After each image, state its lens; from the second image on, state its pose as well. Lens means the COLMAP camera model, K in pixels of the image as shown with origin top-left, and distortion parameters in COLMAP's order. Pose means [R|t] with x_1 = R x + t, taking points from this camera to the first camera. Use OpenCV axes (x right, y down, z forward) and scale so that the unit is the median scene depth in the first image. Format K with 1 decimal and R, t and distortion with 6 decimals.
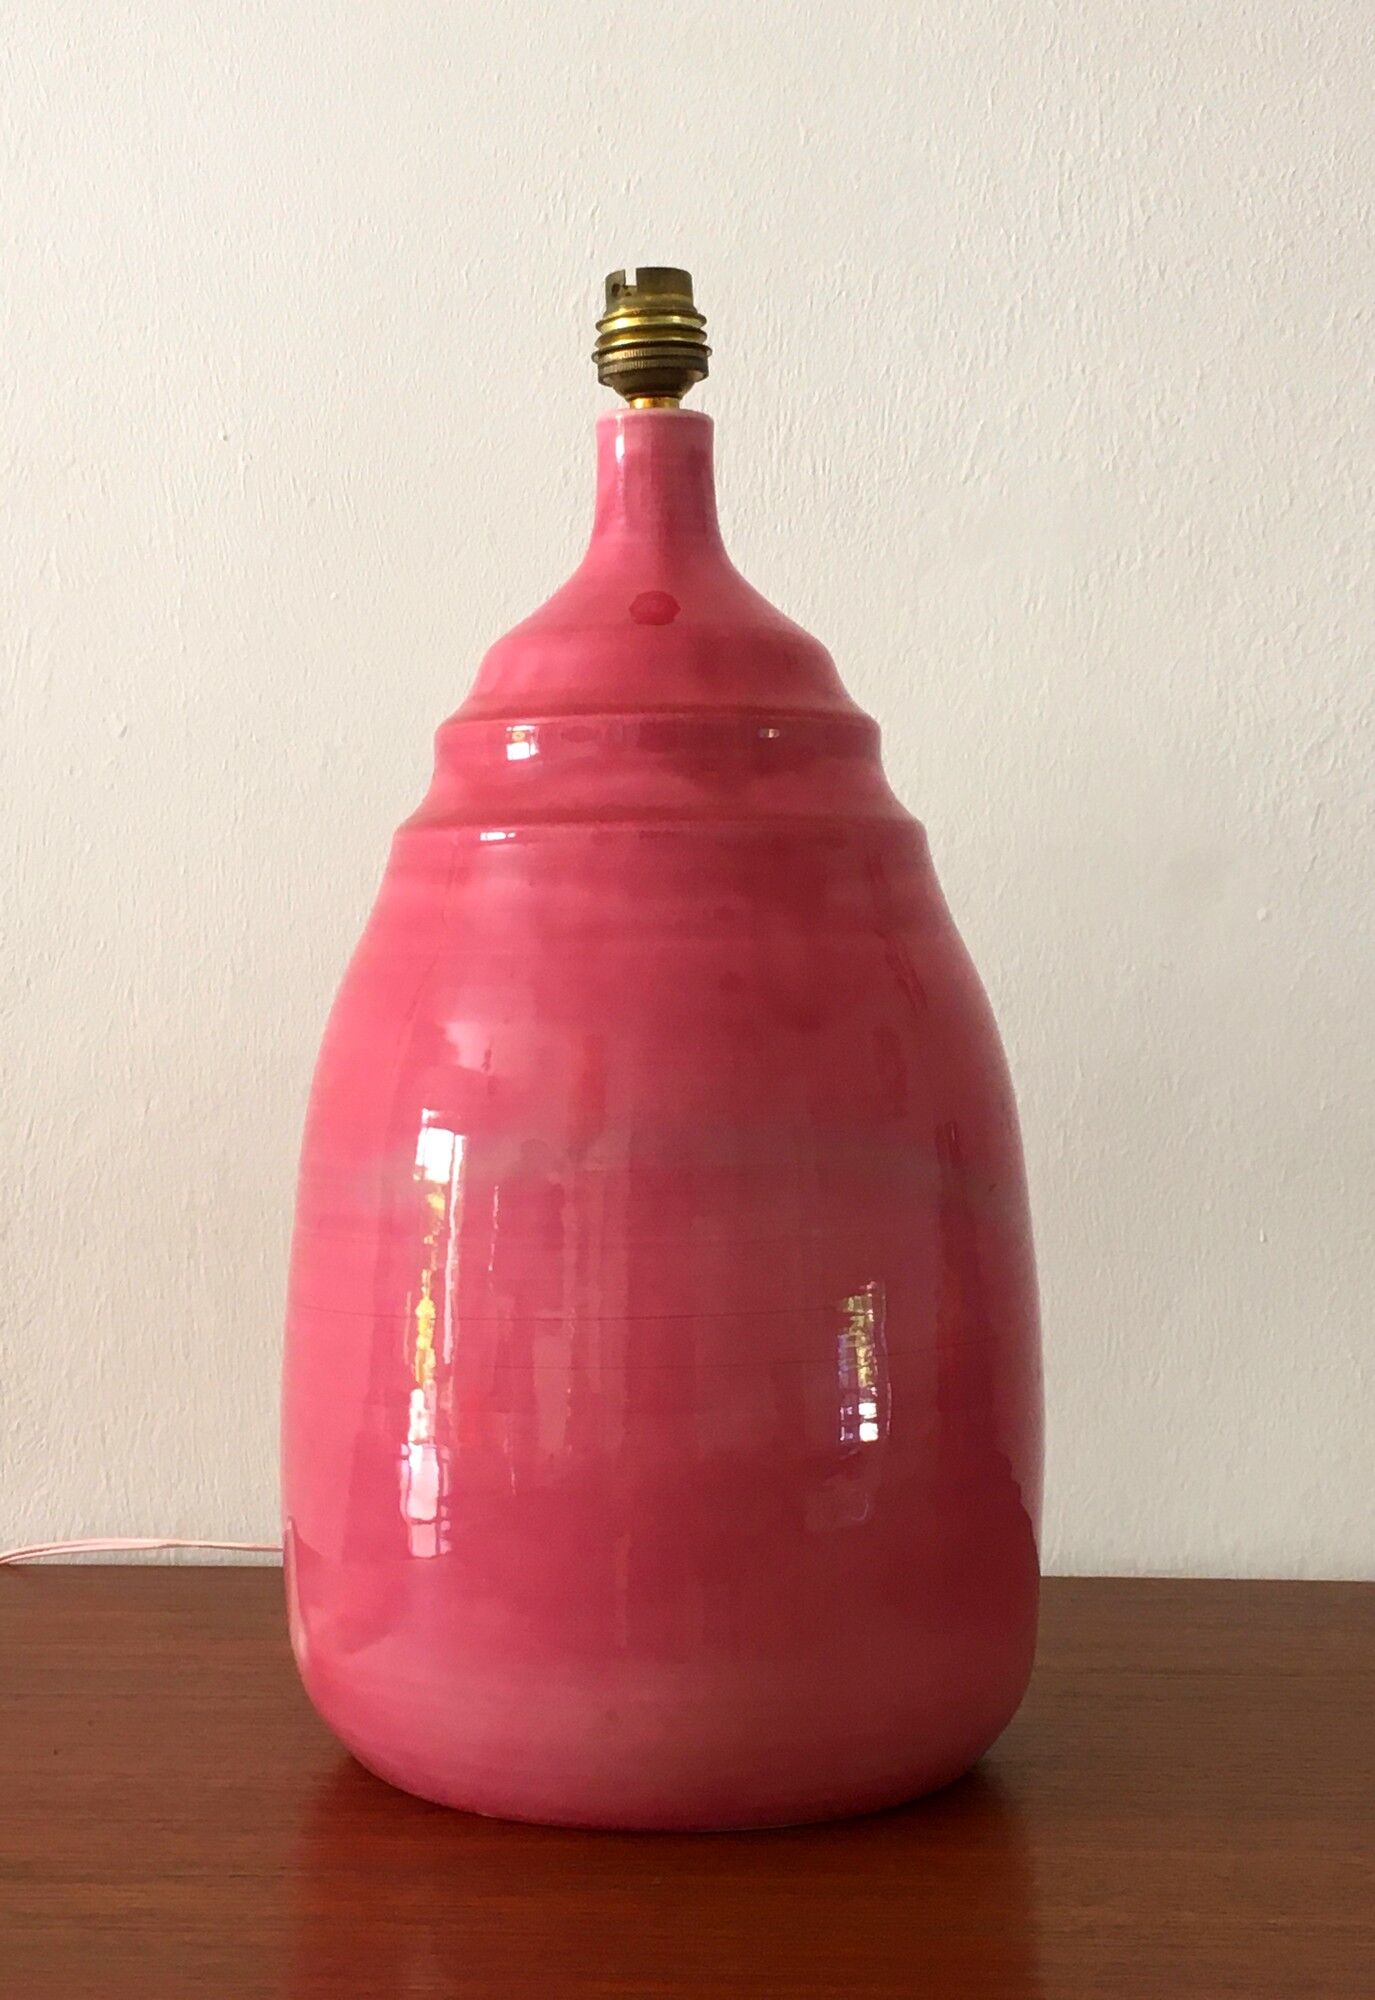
lens RADIAL K [[3242.5, 0, 697.6], [0, 3242.5, 991.3], [0, 0, 1]] dist [0.050593, 0.000000]
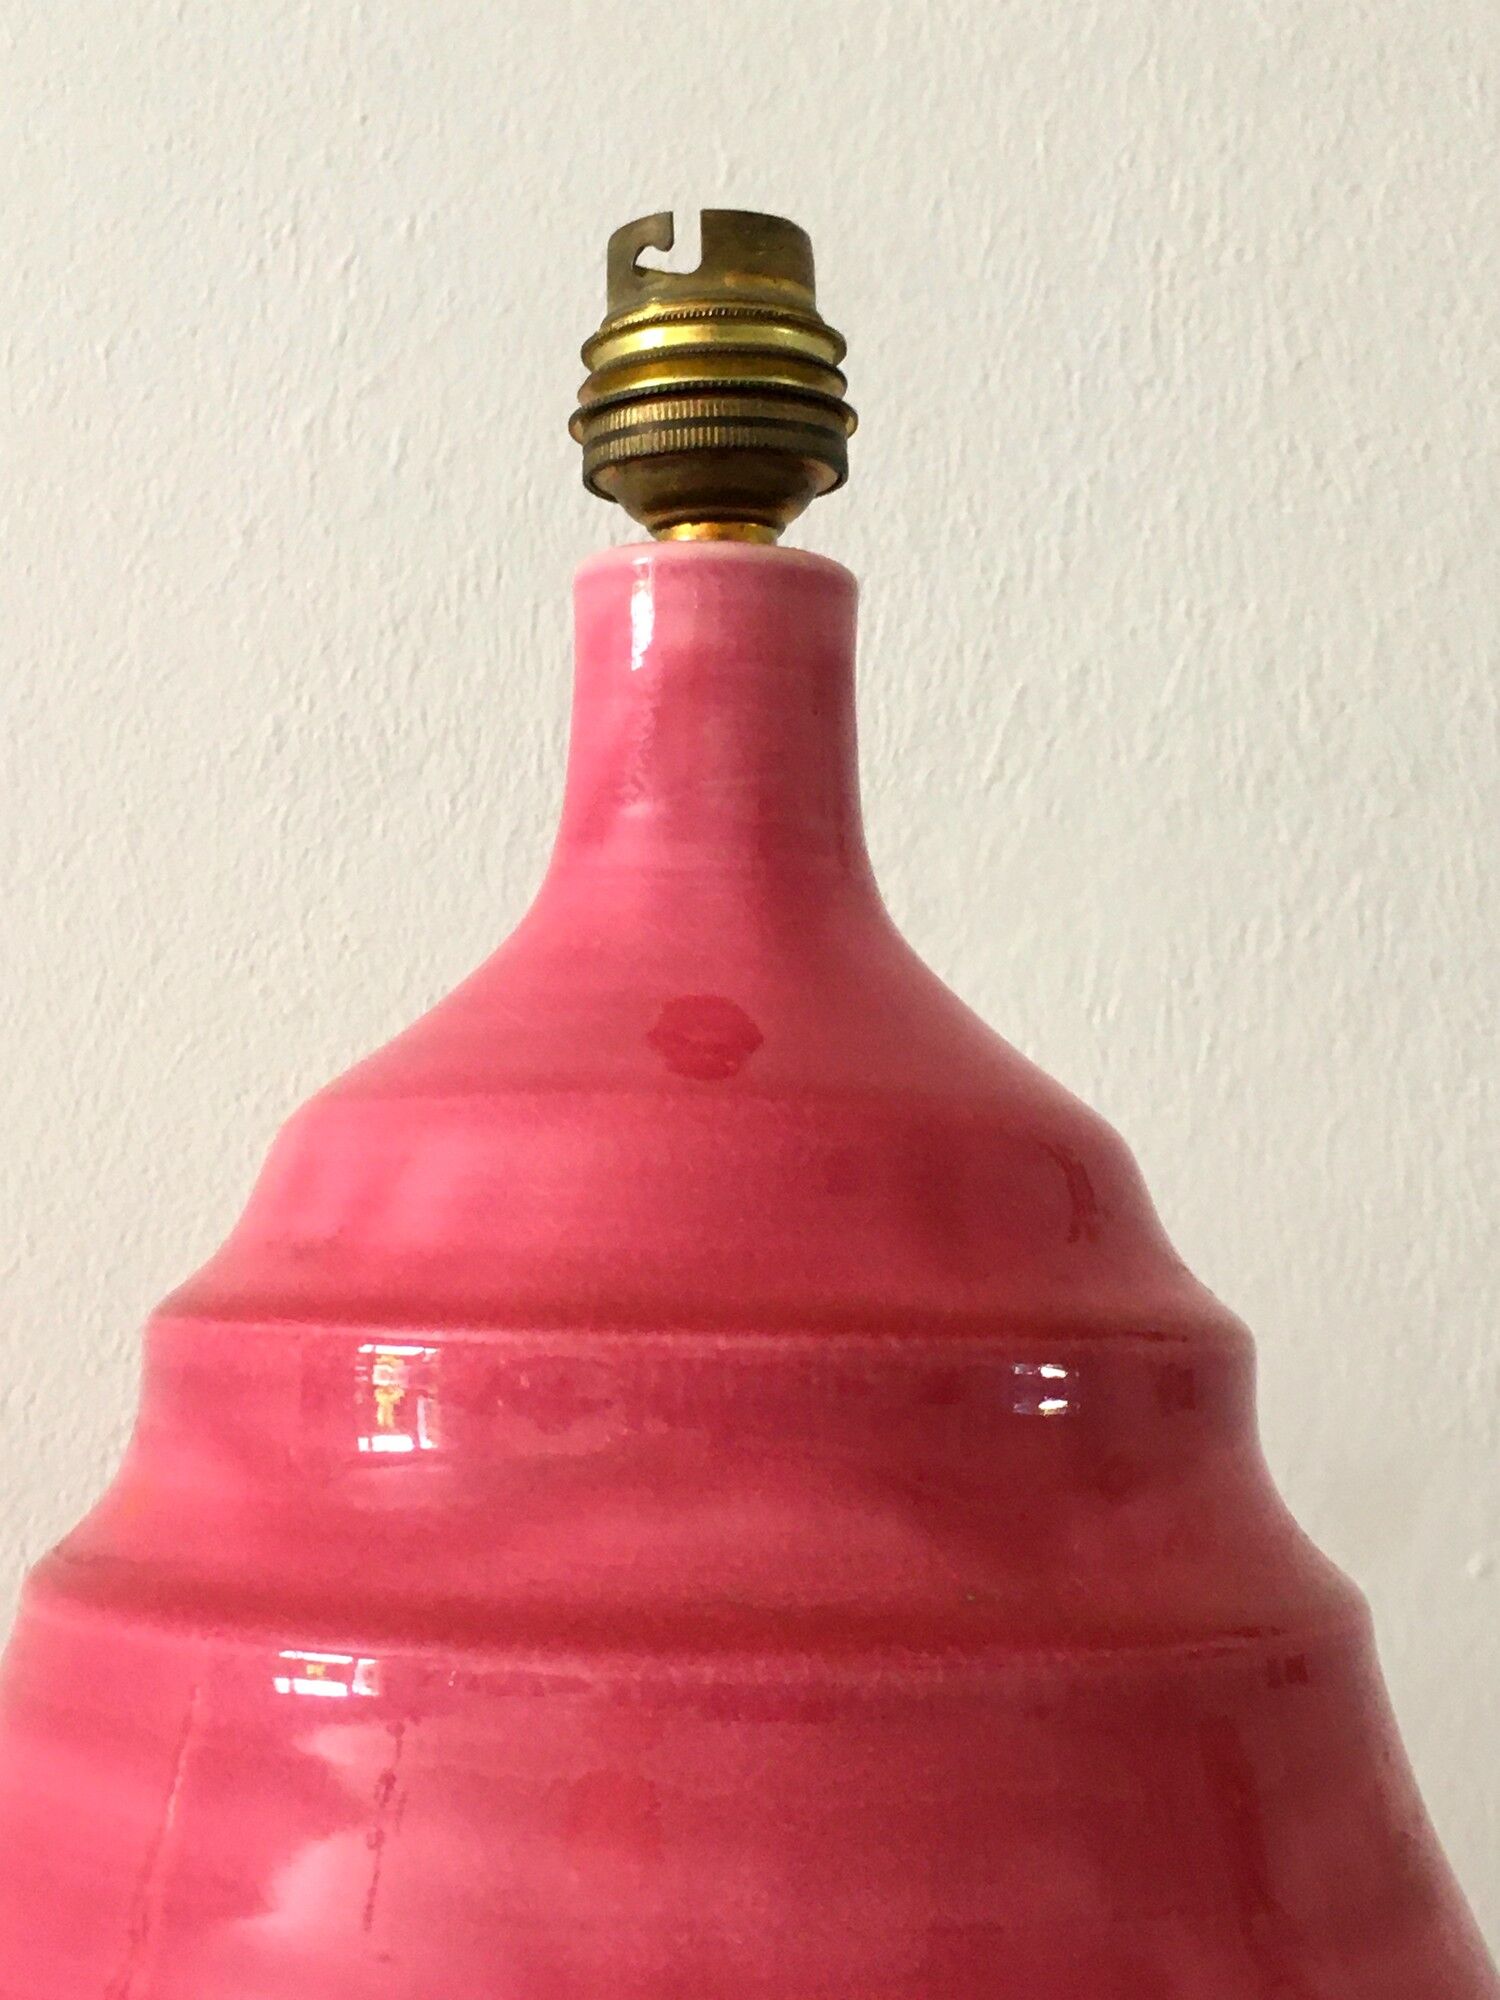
lens RADIAL K [[3085.2, 0, 749.5], [0, 3085.2, 1015.4], [0, 0, 1]] dist [0.052680, 0.000000]
pose [[0.976744, 0.045139, 0.209604, -0.082445], [-0.025509, 0.995109, -0.095428, -0.076281], [-0.212887, 0.087862, 0.973118, 0.573752]]
